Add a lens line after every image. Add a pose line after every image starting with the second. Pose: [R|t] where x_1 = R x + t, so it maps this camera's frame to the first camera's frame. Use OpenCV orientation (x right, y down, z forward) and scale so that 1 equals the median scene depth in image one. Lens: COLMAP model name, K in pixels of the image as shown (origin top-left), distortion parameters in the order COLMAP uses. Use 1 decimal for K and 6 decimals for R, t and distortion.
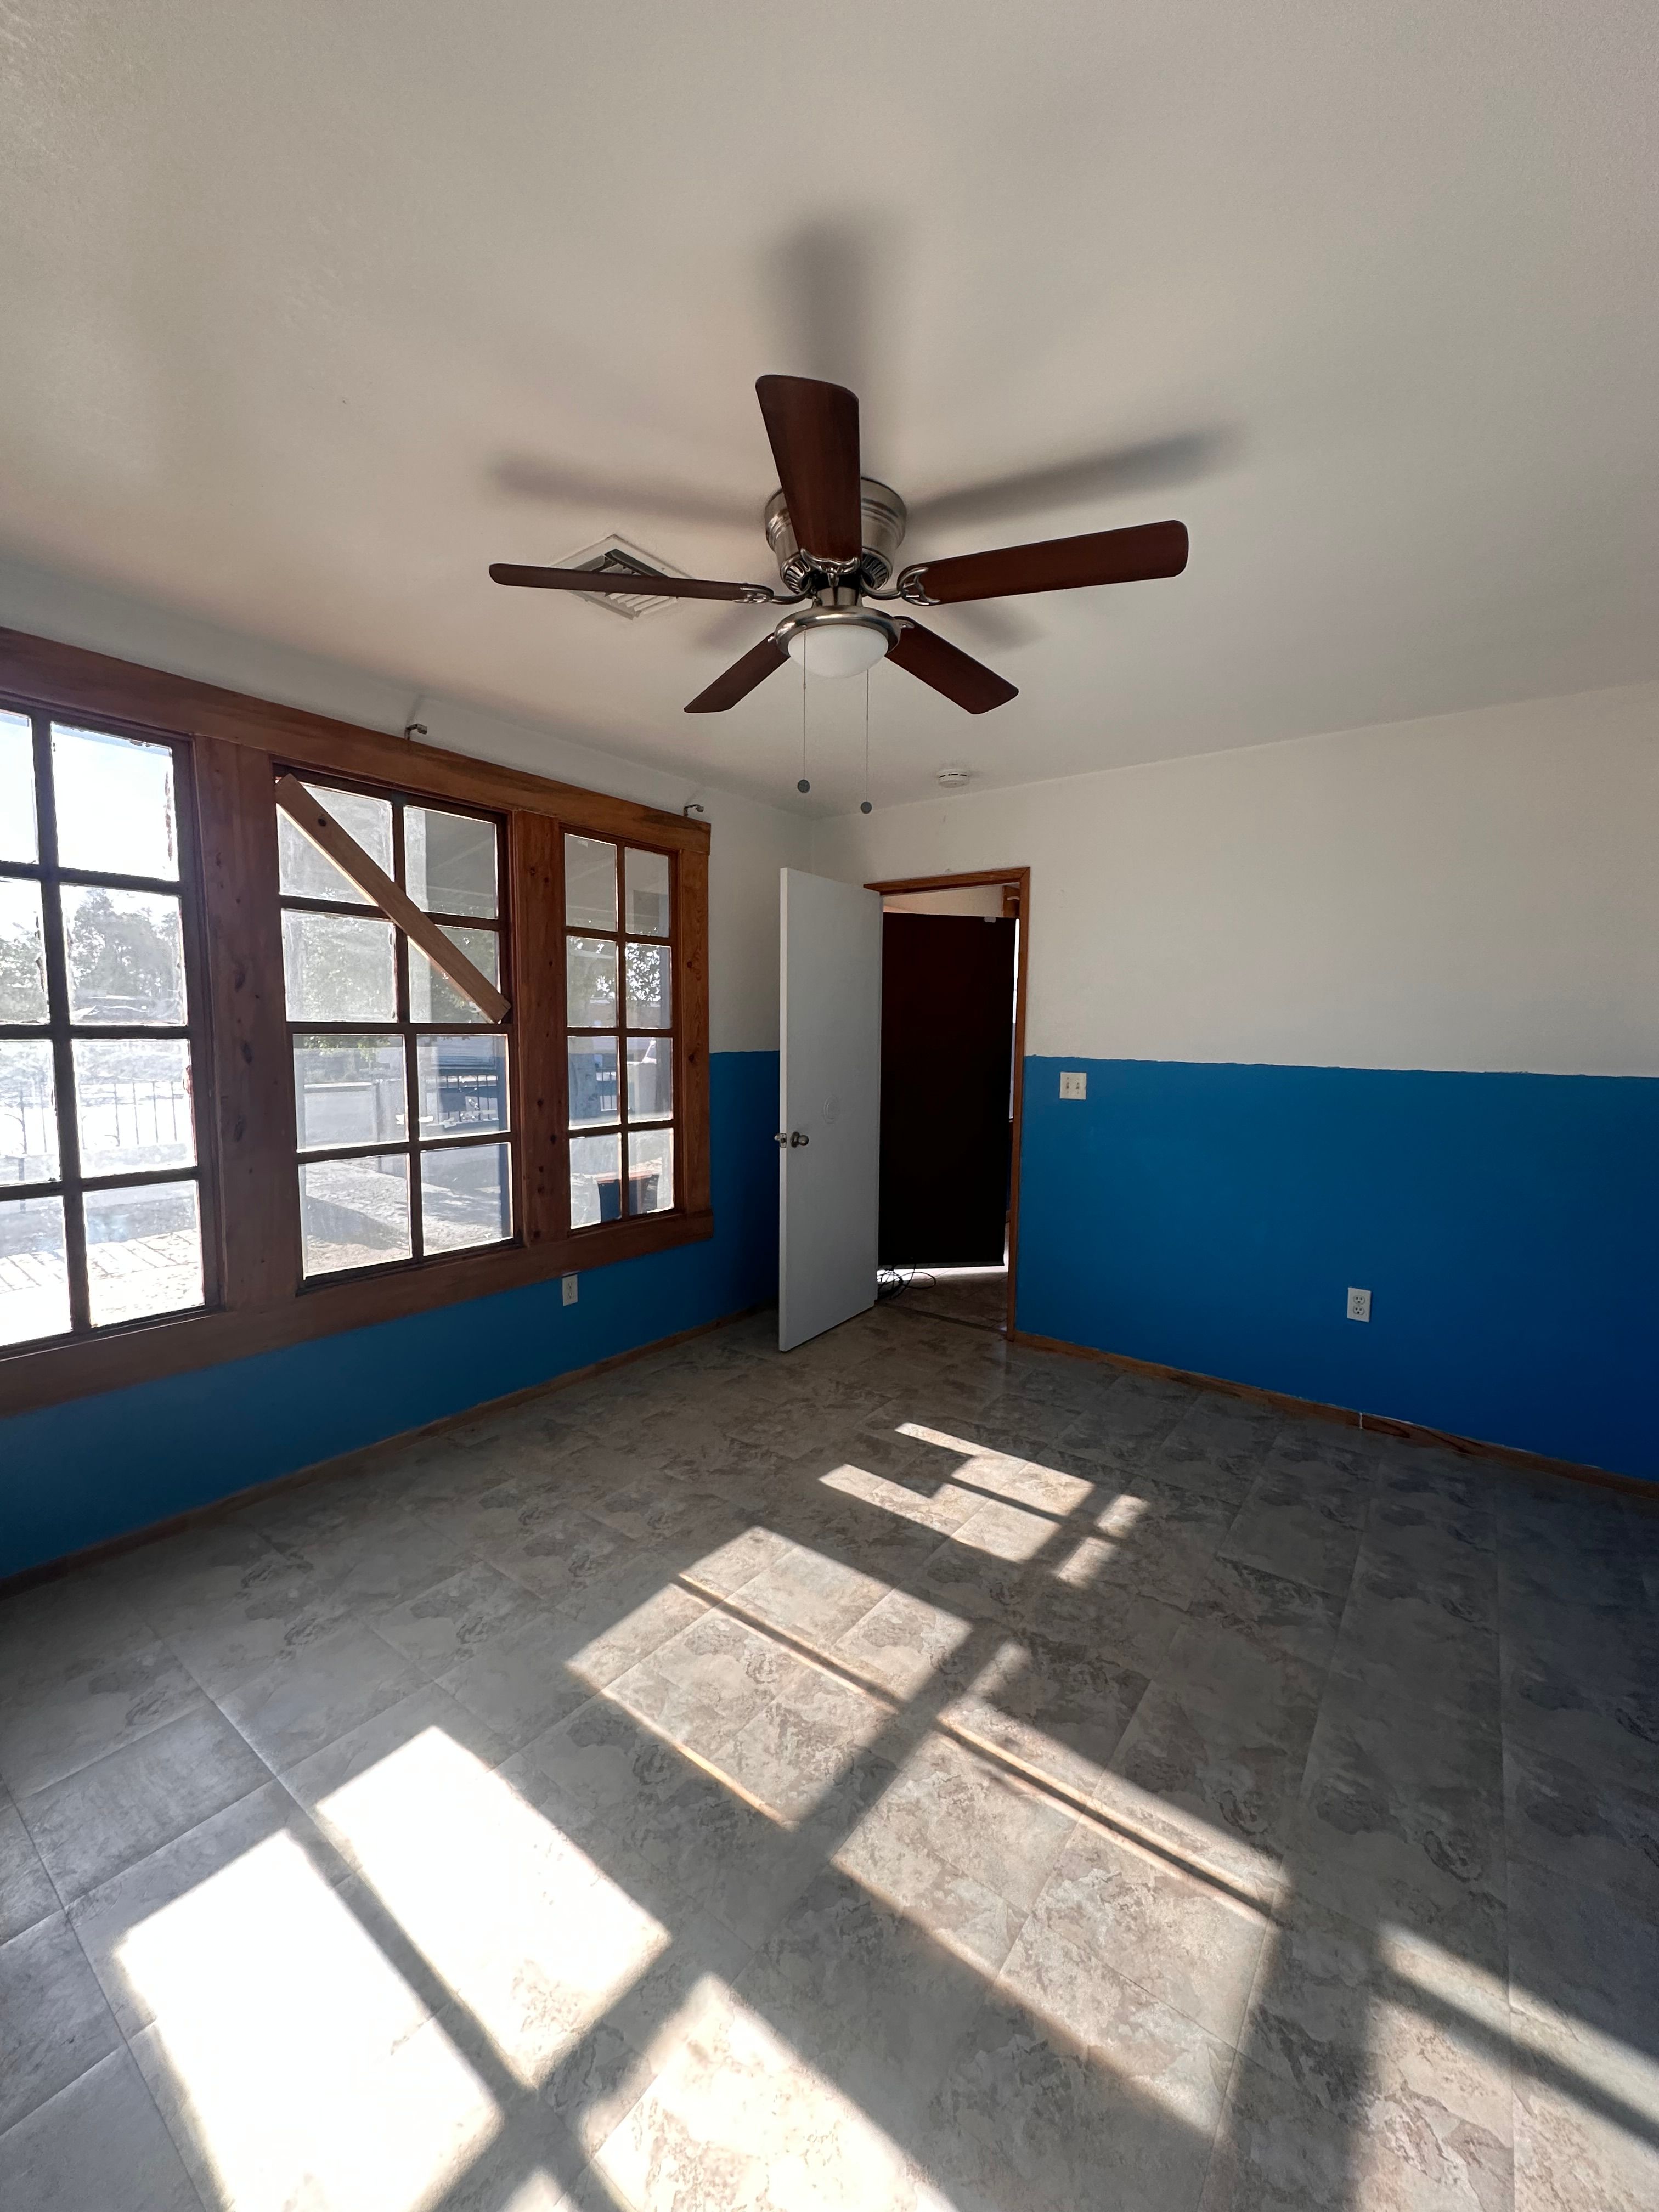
lens RADIAL K [[879.1, 0, 829.5], [0, 879.1, 1106.0], [0, 0, 1]] dist [-0.001859, -0.000280]
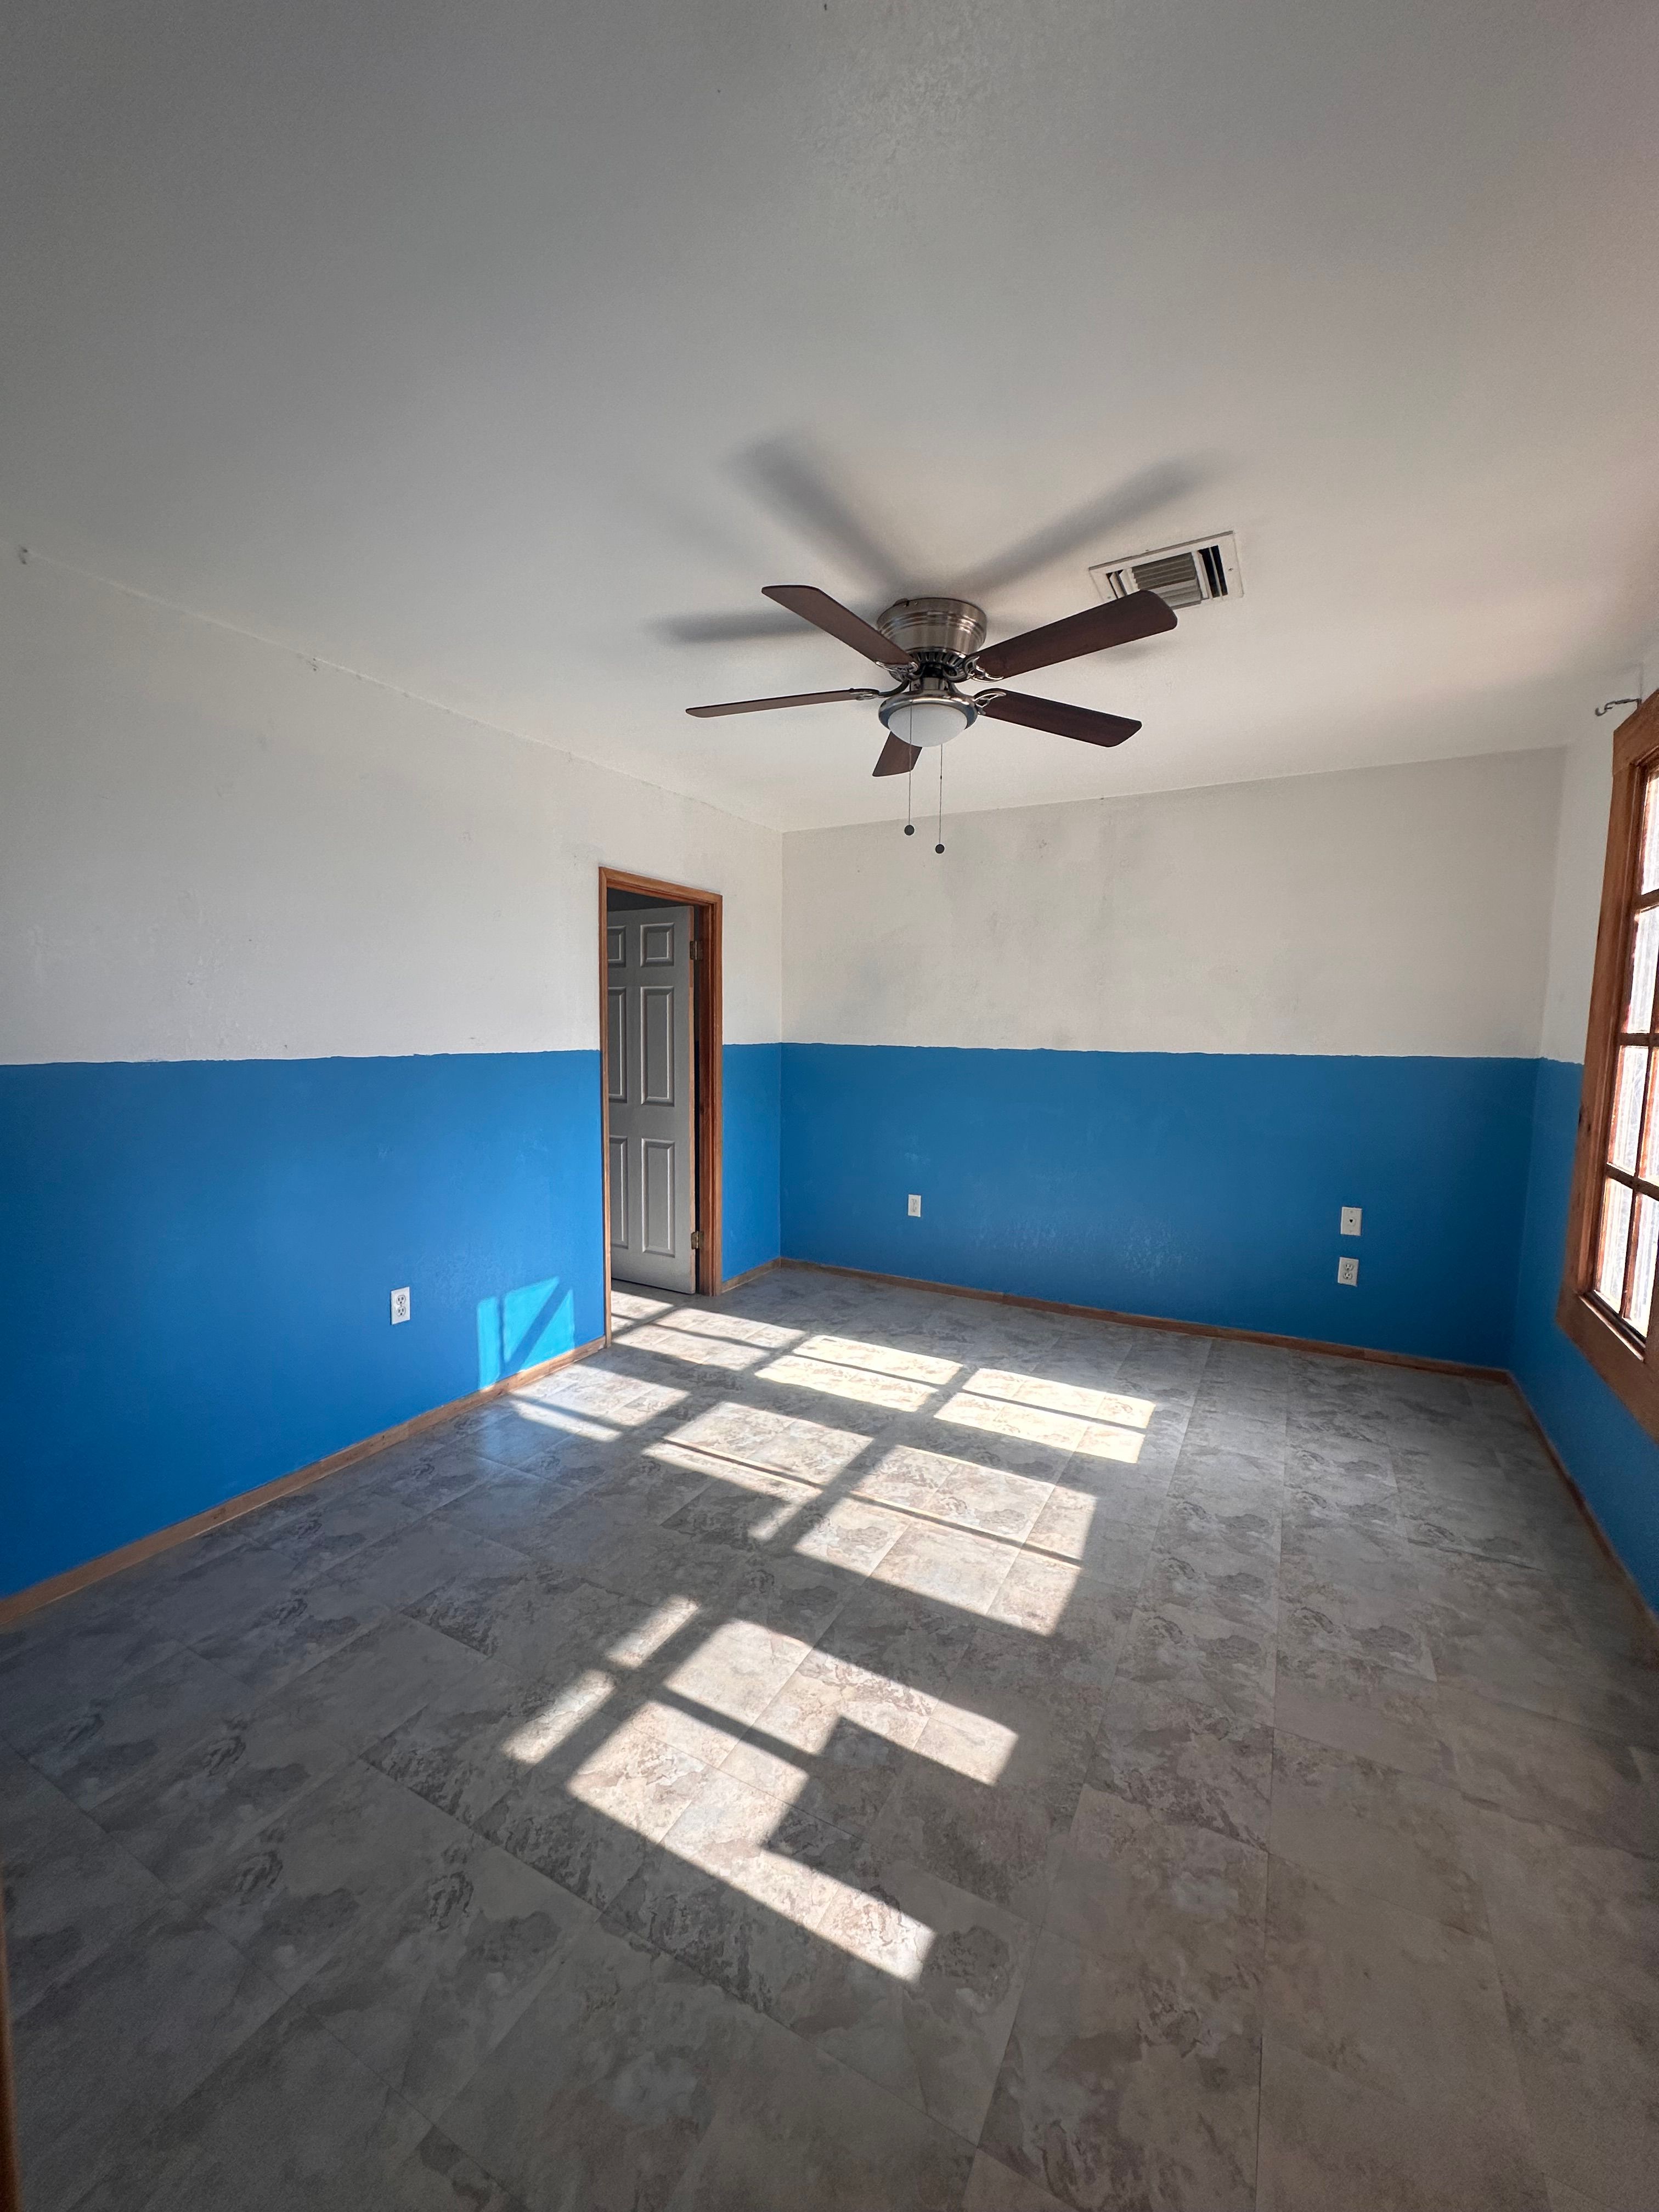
lens RADIAL K [[879.1, 0, 829.5], [0, 879.1, 1106.0], [0, 0, 1]] dist [-0.001859, -0.000280]
pose [[-0.989122, -0.007267, -0.146919, 0.272649], [-0.033162, 0.984083, 0.174586, -0.157295], [0.143311, 0.177559, -0.973619, 1.897282]]
